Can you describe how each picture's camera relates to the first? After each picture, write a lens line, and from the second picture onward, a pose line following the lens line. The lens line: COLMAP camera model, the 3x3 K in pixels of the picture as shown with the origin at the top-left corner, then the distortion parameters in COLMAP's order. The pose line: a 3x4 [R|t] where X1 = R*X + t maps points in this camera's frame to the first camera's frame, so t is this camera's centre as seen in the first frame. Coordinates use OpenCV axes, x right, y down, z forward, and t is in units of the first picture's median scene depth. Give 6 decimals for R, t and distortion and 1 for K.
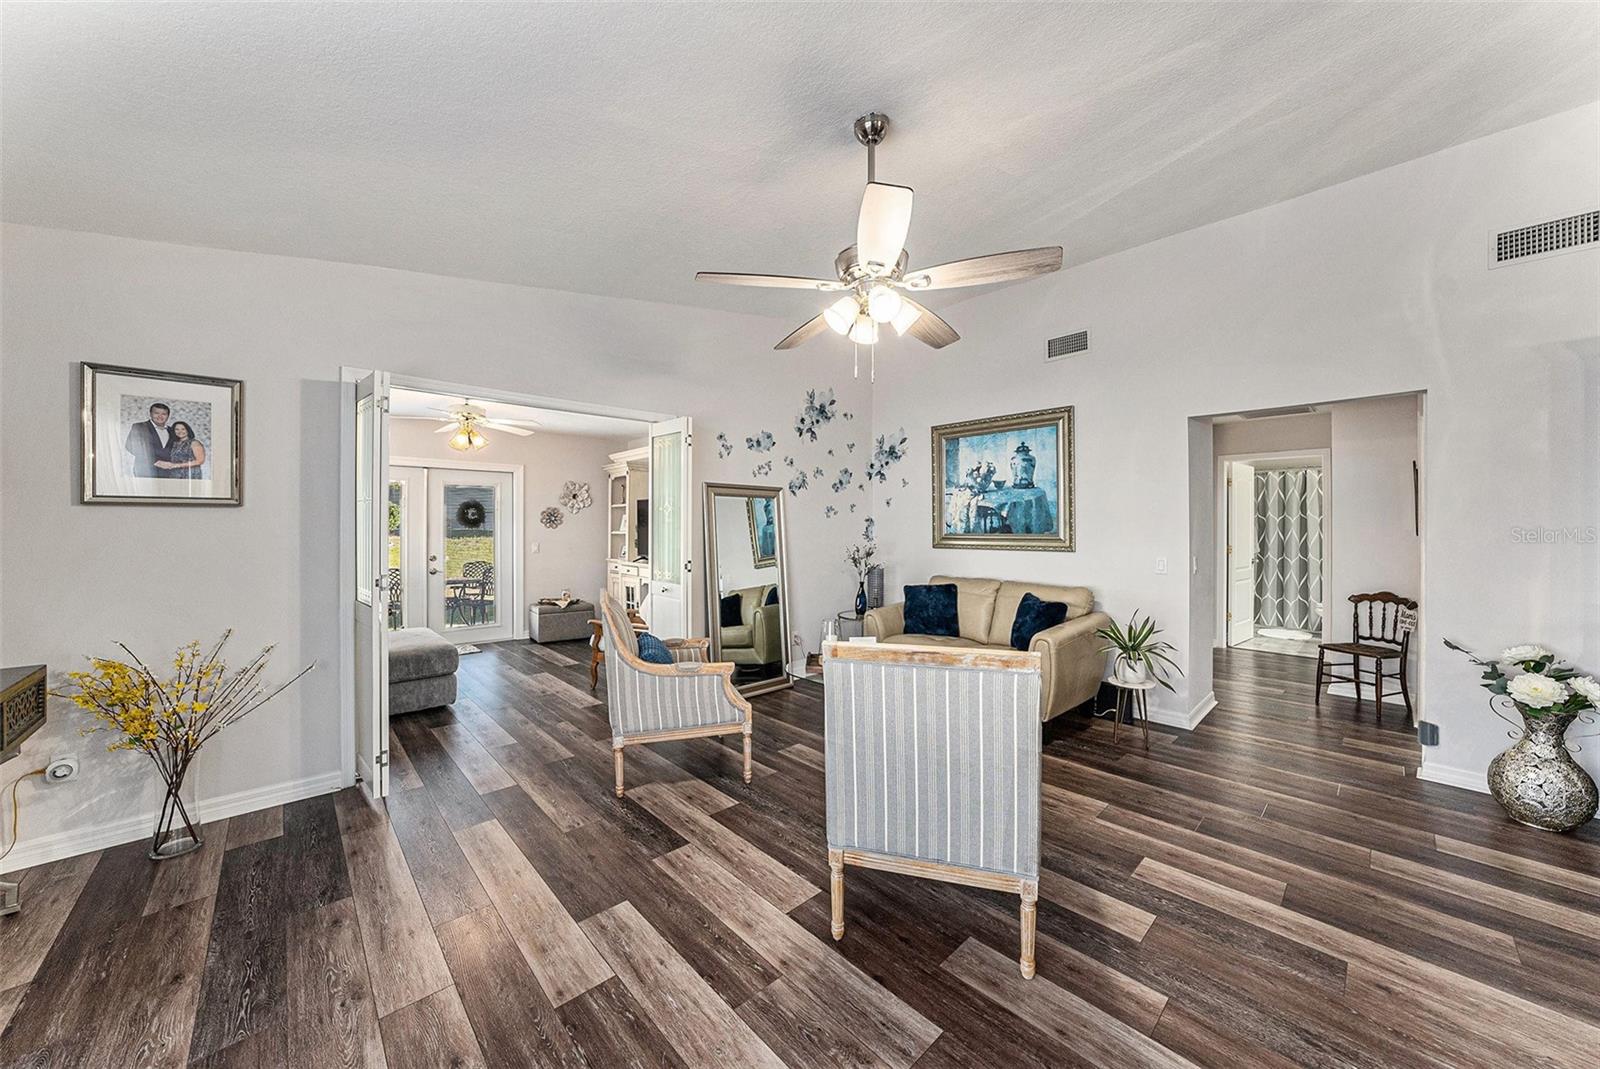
lens RADIAL K [[562.6, 0, 793.2], [0, 562.6, 530.7], [0, 0, 1]] dist [-0.020653, 0.000093]
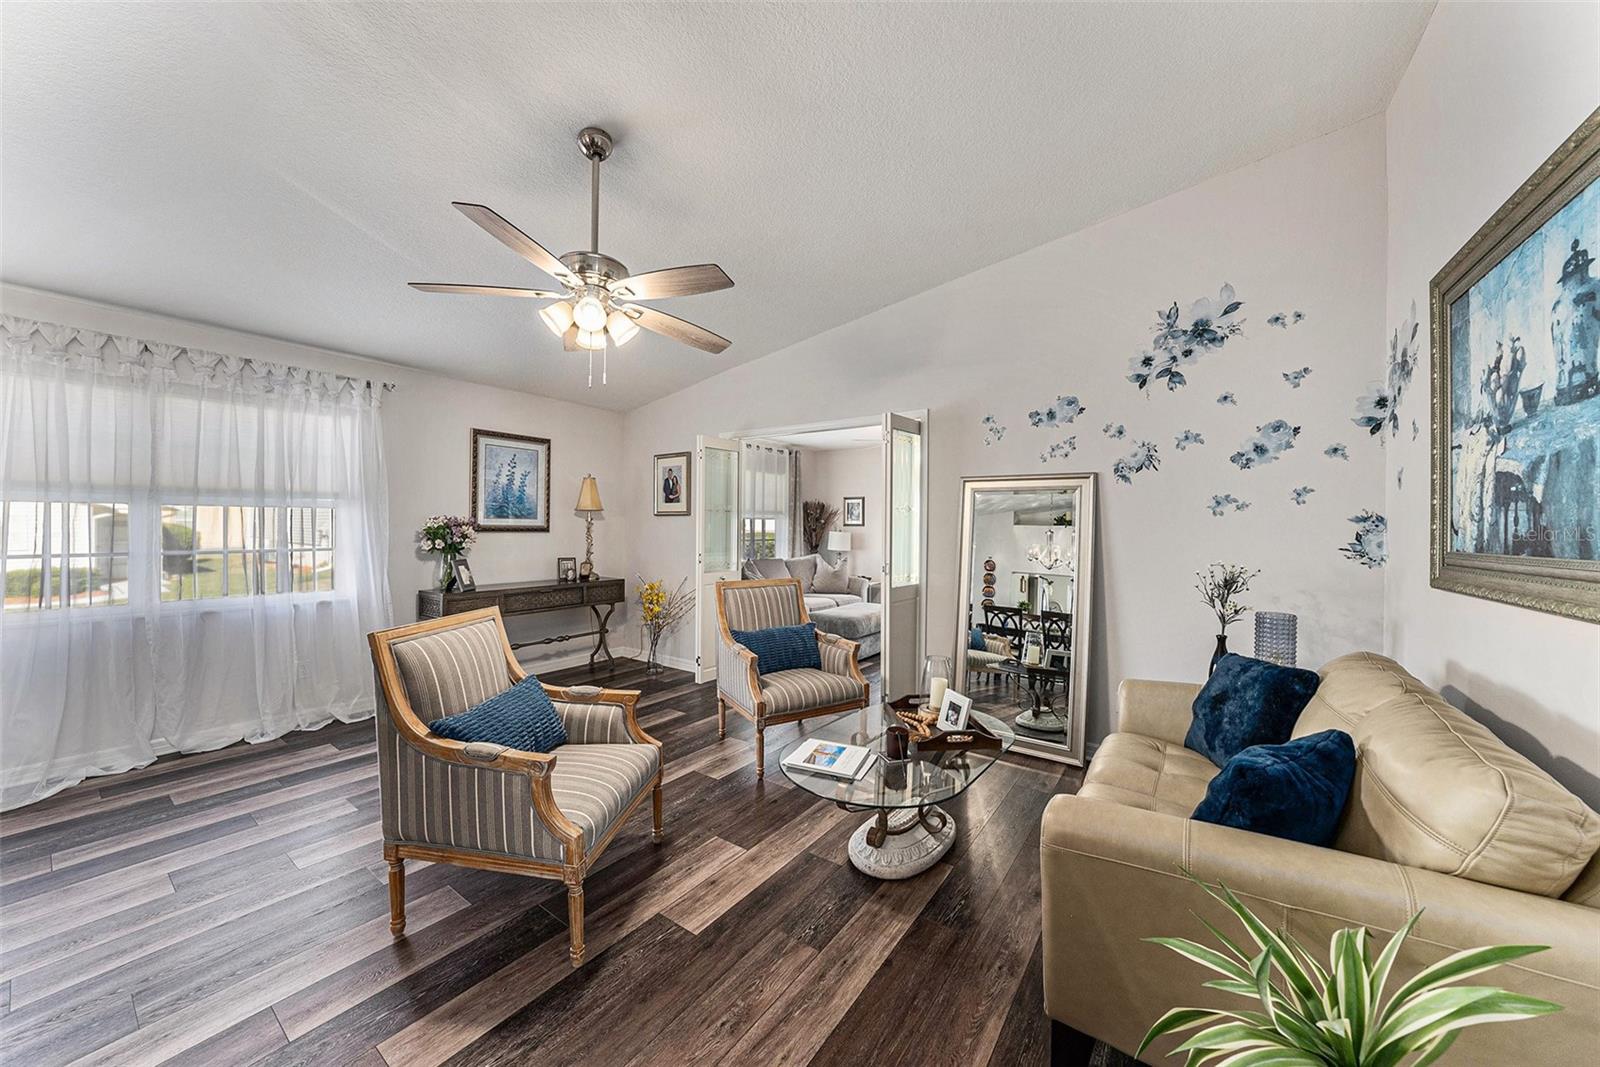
lens RADIAL K [[564.2, 0, 804.5], [0, 564.2, 518.4], [0, 0, 1]] dist [-0.030228, 0.006576]
pose [[0.205516, -0.013488, -0.978561, 0.578190], [-0.019987, 0.999639, -0.017976, -0.002512], [0.978450, 0.023252, 0.205172, 0.536735]]
